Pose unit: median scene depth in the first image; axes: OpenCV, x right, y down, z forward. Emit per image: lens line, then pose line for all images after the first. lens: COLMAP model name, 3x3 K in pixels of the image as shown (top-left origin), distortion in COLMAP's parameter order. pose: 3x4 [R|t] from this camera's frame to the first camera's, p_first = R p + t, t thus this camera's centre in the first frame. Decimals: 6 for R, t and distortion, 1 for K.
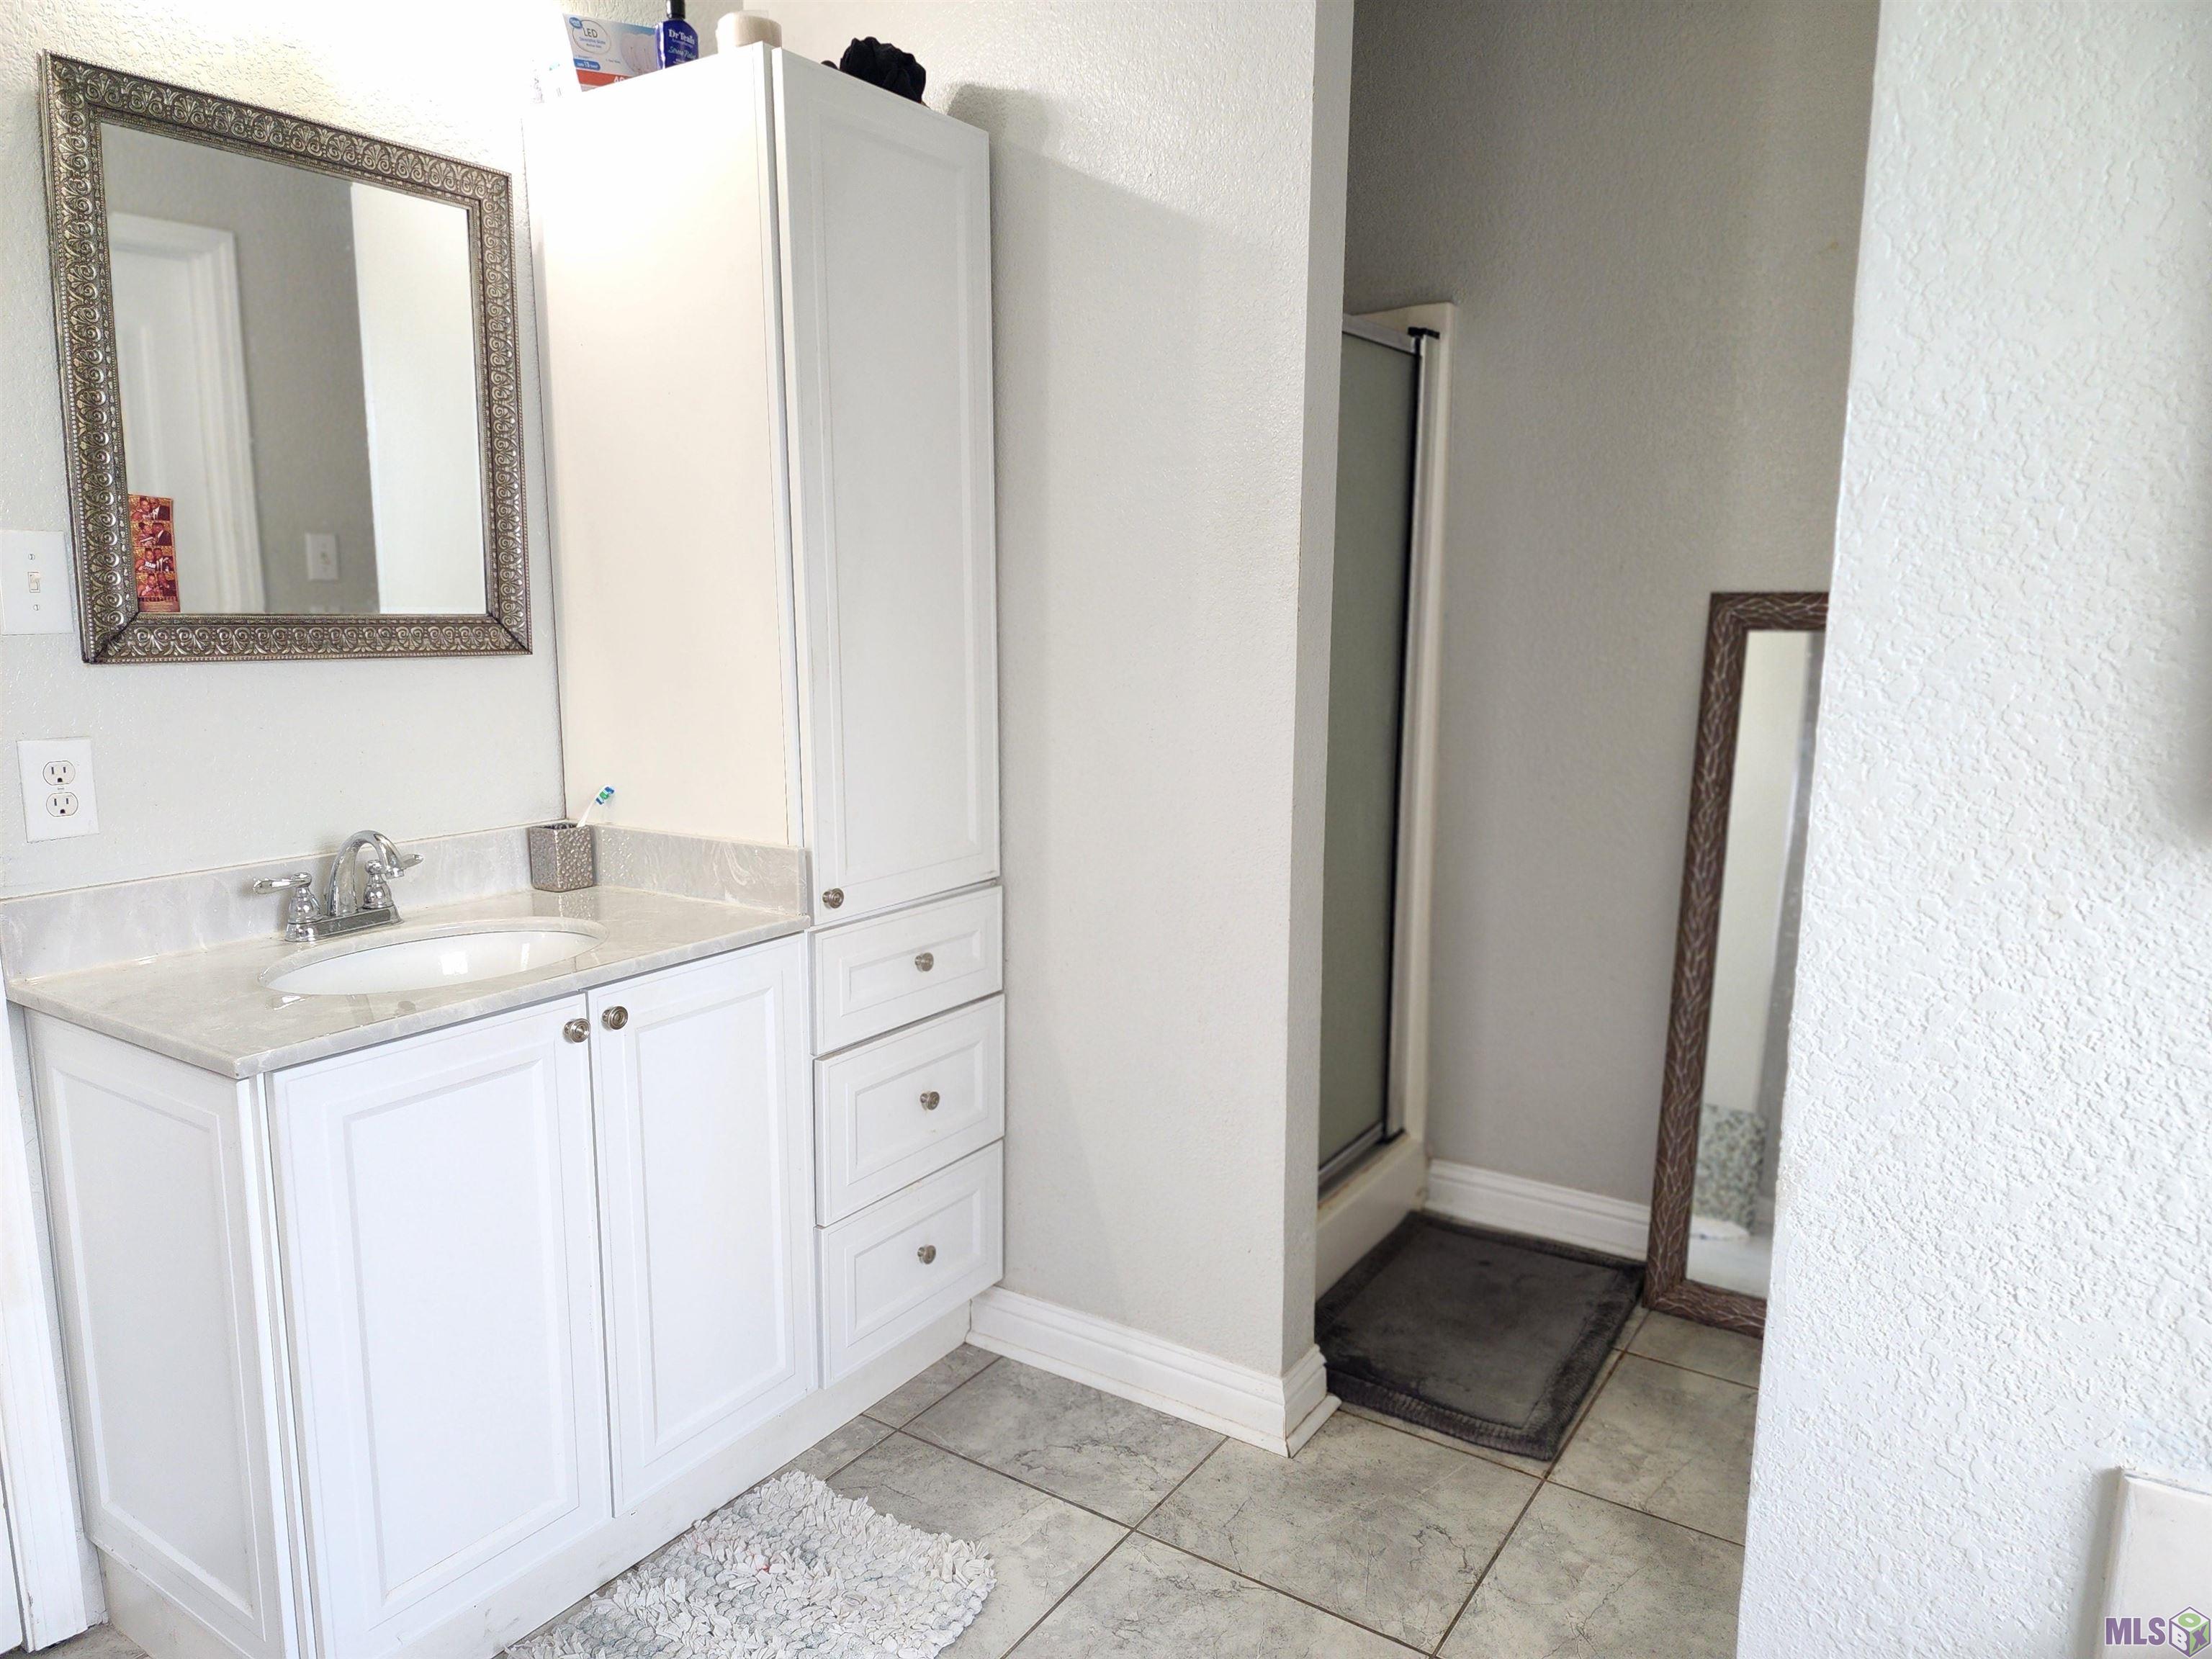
lens RADIAL K [[1466.0, 0, 1105.9], [0, 1466.0, 833.6], [0, 0, 1]] dist [0.056966, -0.031392]
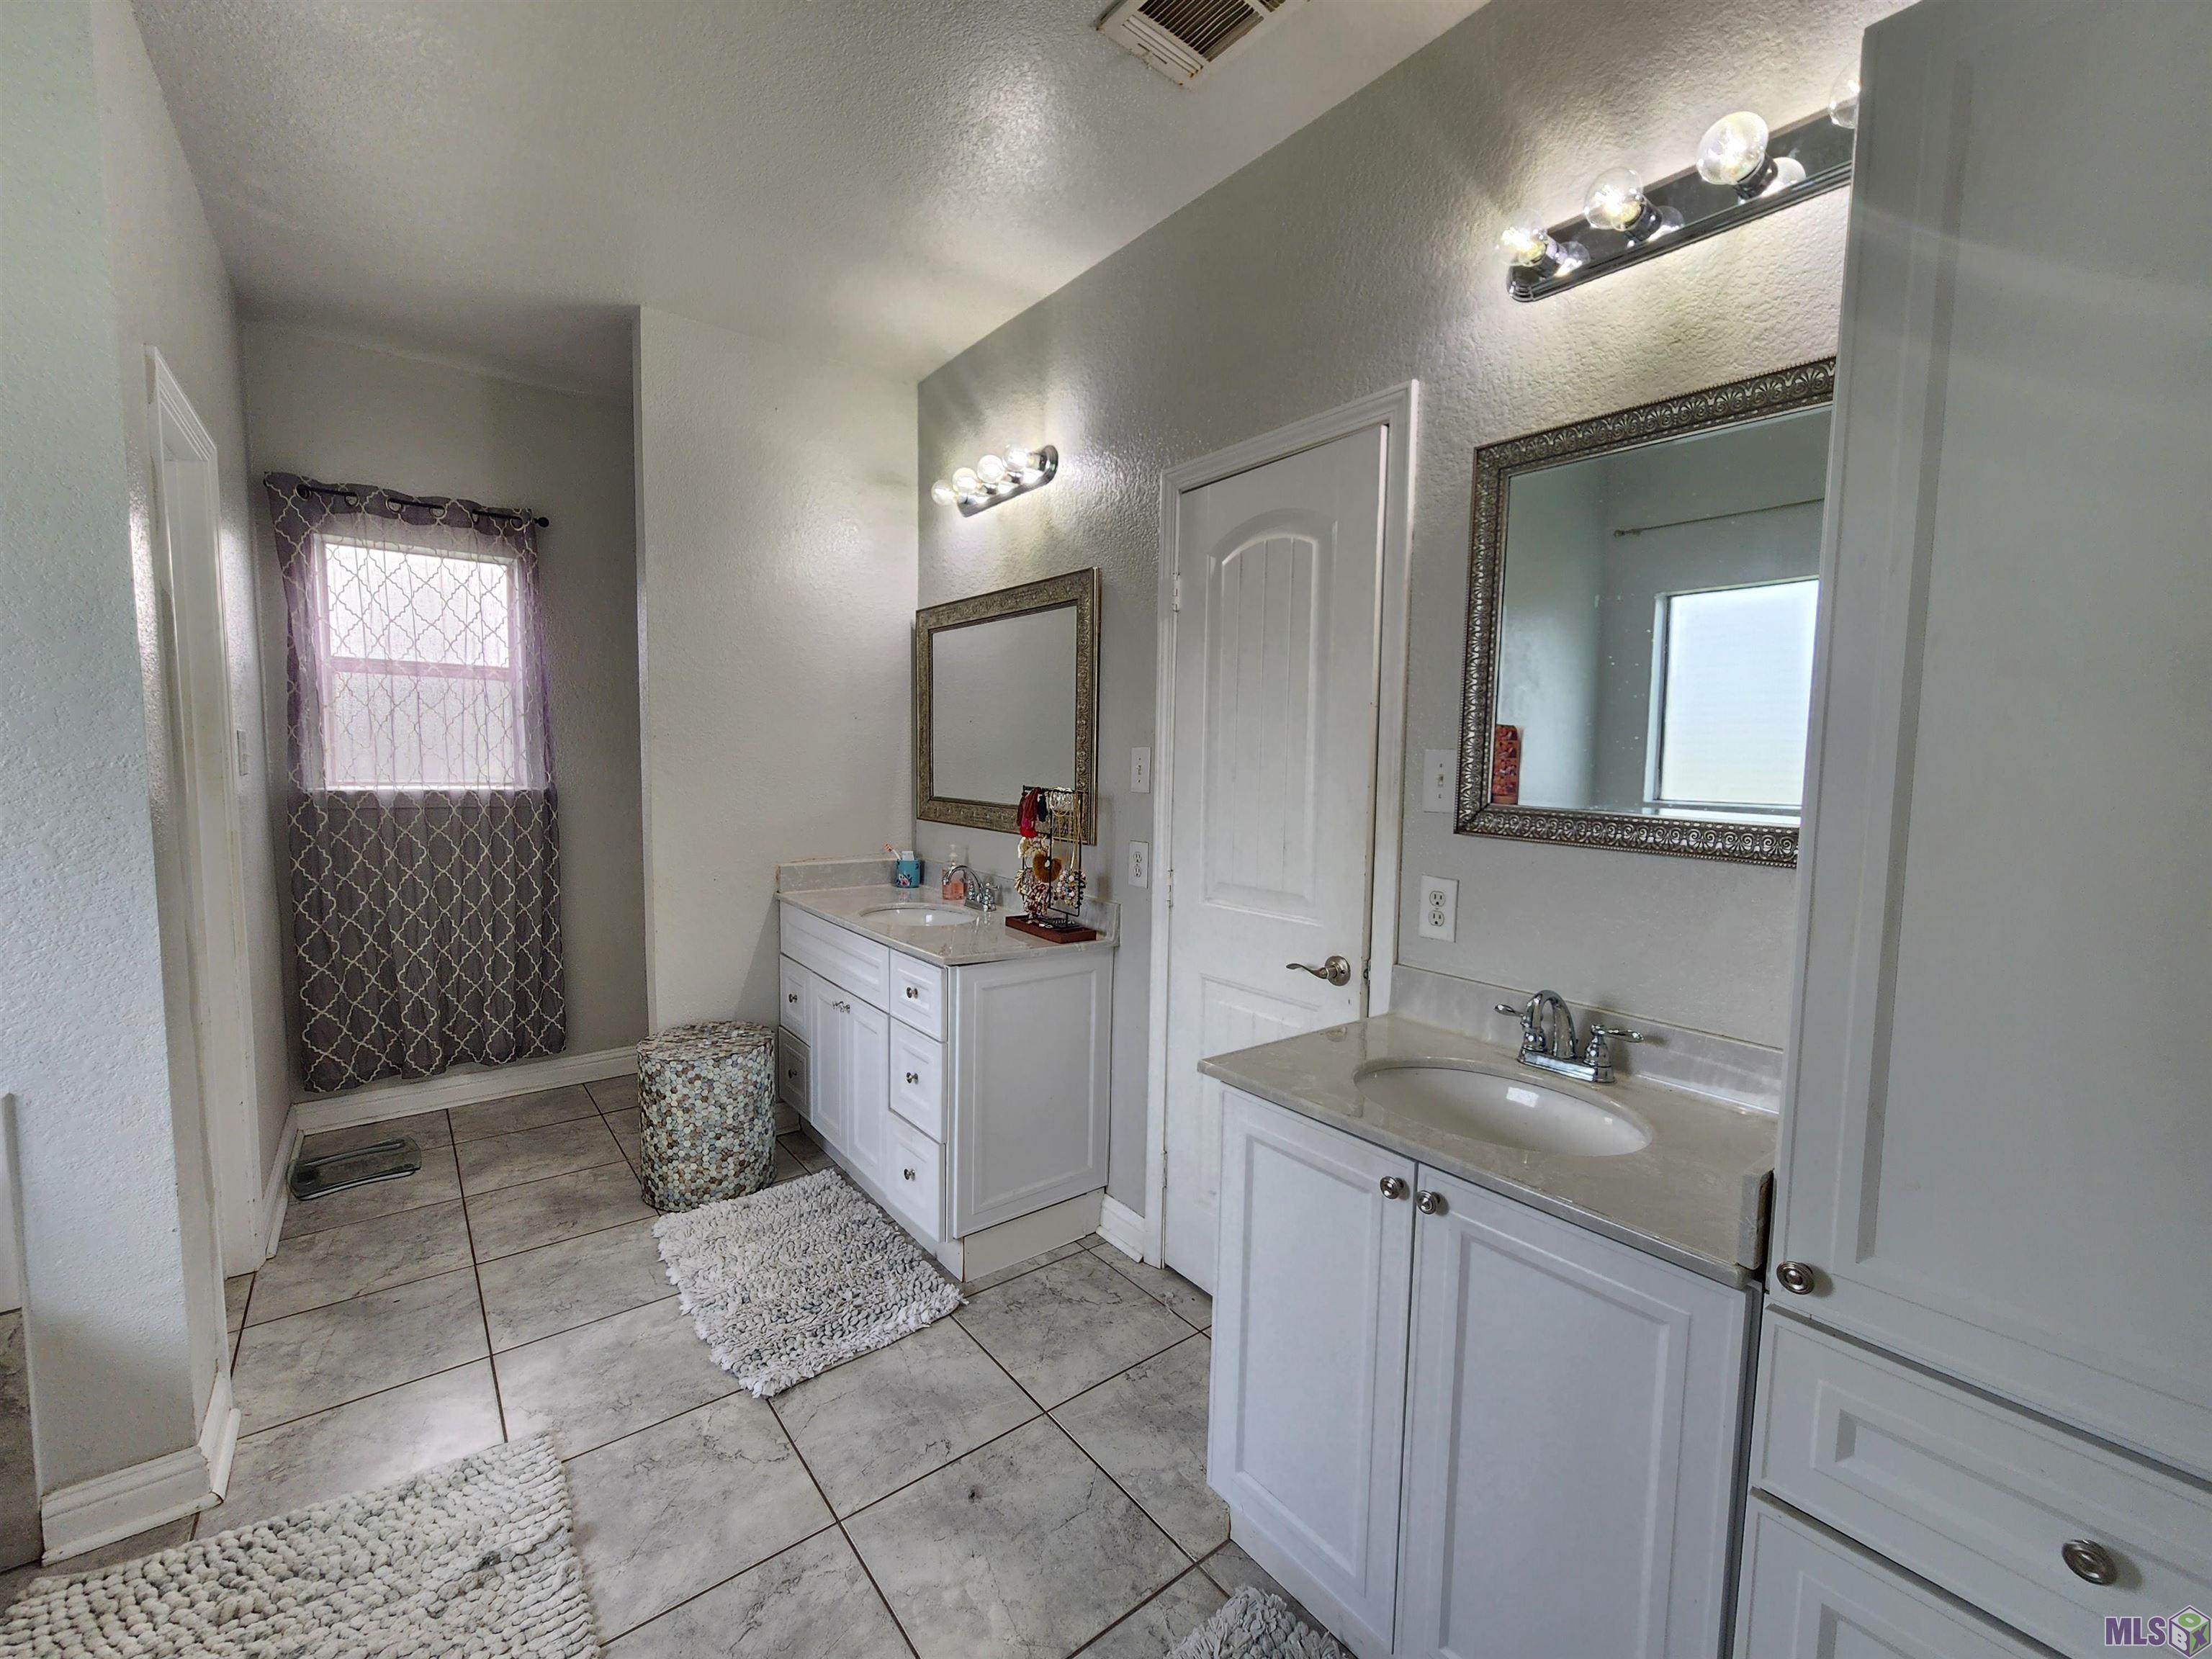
lens RADIAL K [[908.9, 0, 1102.9], [0, 908.9, 824.3], [0, 0, 1]] dist [-0.001537, 0.001512]
pose [[-0.298231, 0.059290, -0.952651, 0.318786], [-0.186515, 0.975208, 0.119083, -0.162351], [0.936093, 0.213198, -0.279779, 0.887966]]
